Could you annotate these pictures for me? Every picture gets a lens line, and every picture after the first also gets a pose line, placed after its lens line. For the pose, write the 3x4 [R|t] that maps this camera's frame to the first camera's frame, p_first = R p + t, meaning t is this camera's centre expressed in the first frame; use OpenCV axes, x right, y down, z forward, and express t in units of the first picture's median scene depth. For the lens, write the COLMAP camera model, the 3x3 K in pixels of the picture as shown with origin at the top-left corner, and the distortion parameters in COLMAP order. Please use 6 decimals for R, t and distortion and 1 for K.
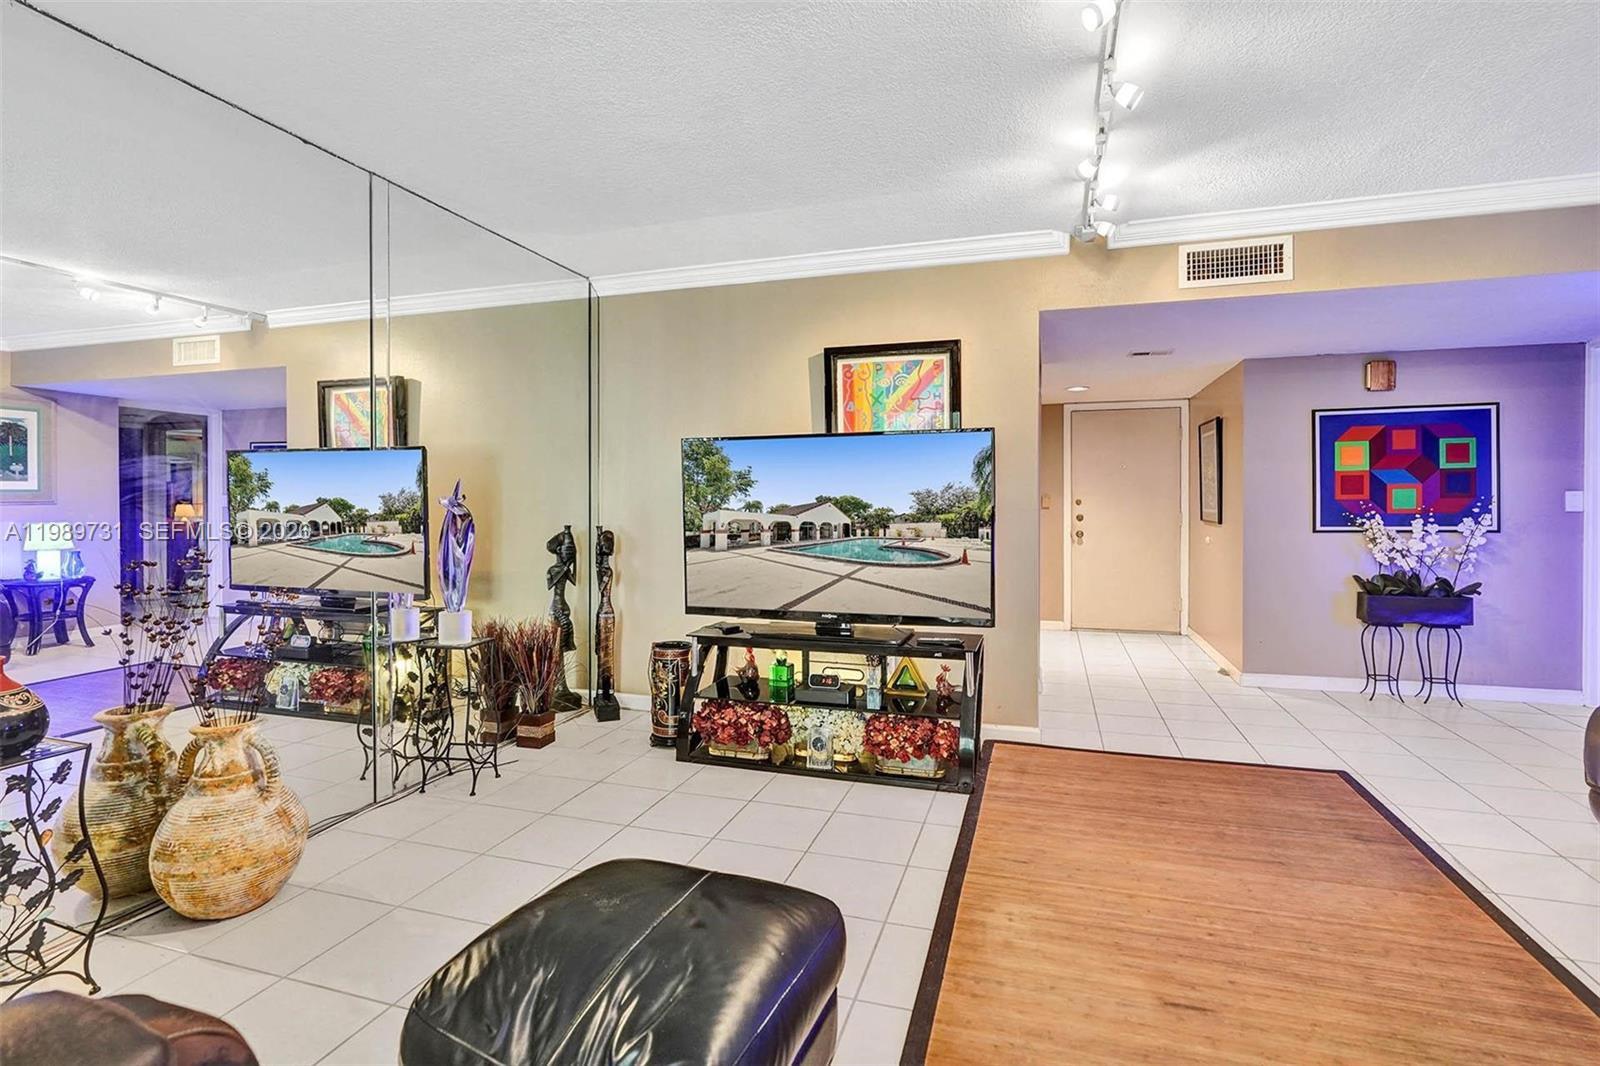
lens RADIAL K [[719.1, 0, 809.5], [0, 719.1, 513.9], [0, 0, 1]] dist [-0.015570, 0.008383]
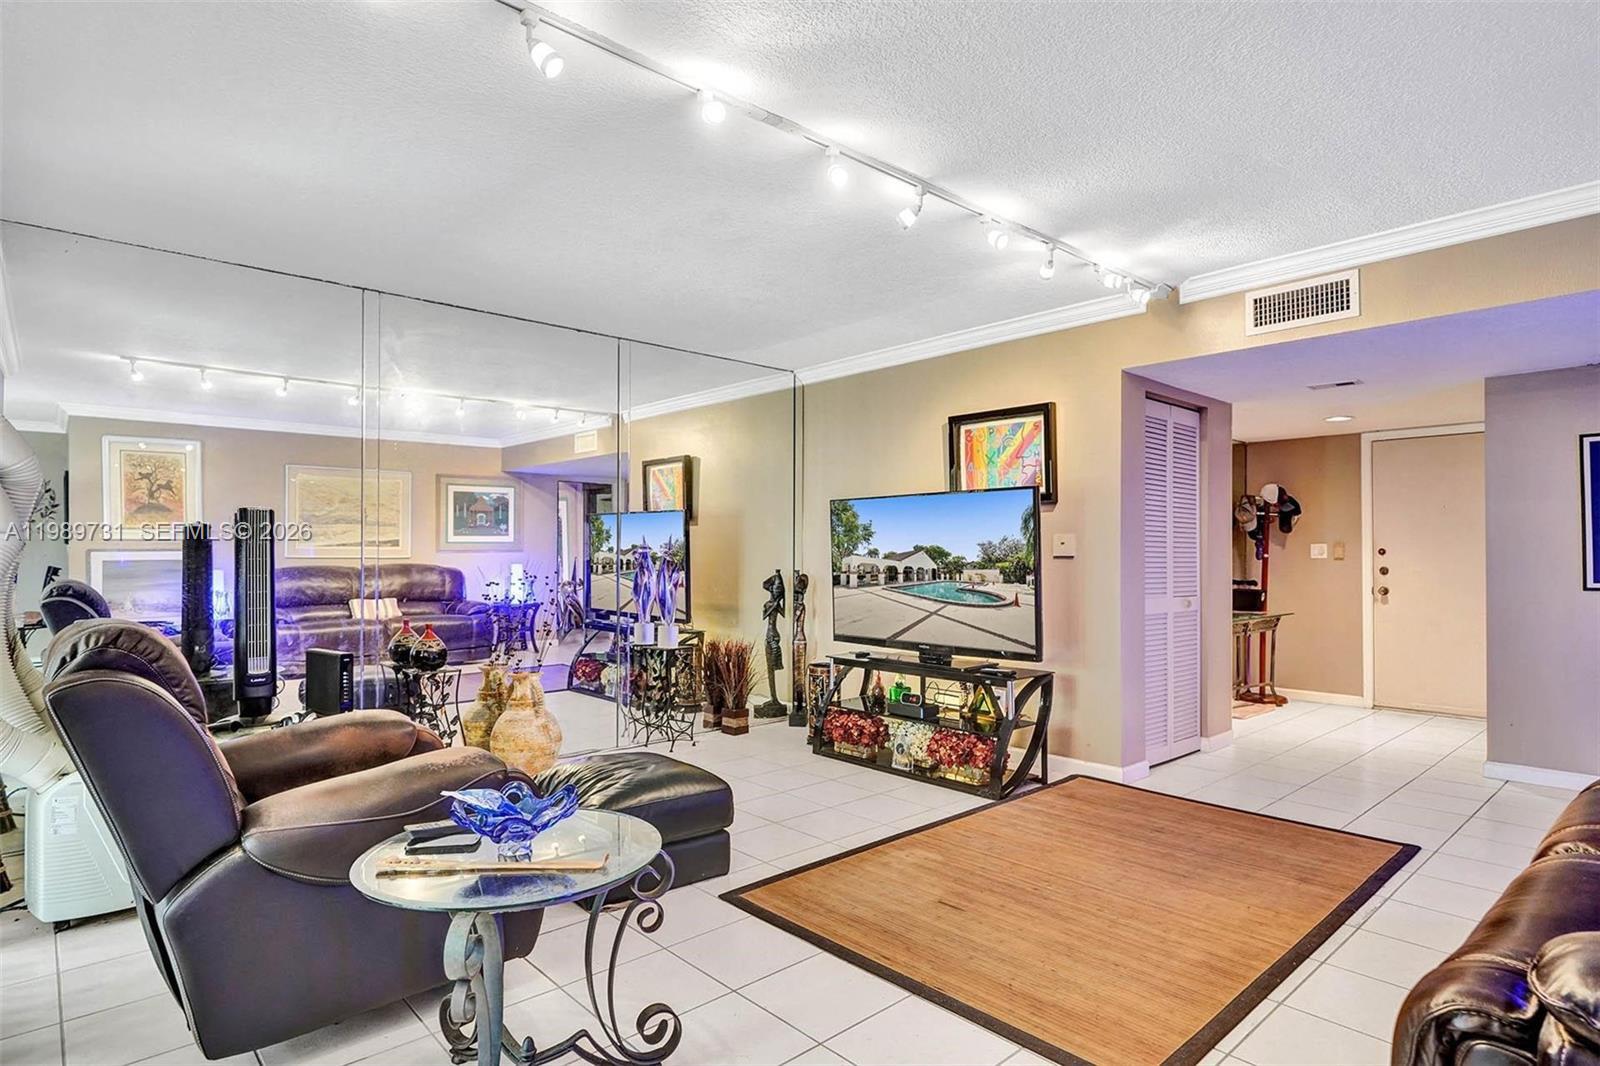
lens RADIAL K [[842.8, 0, 805.6], [0, 842.8, 547.7], [0, 0, 1]] dist [-0.004432, -0.000471]
pose [[0.857942, -0.000674, -0.513746, 0.553240], [-0.010473, 0.999768, -0.018803, 0.006924], [0.513639, 0.021512, 0.857736, -0.288647]]
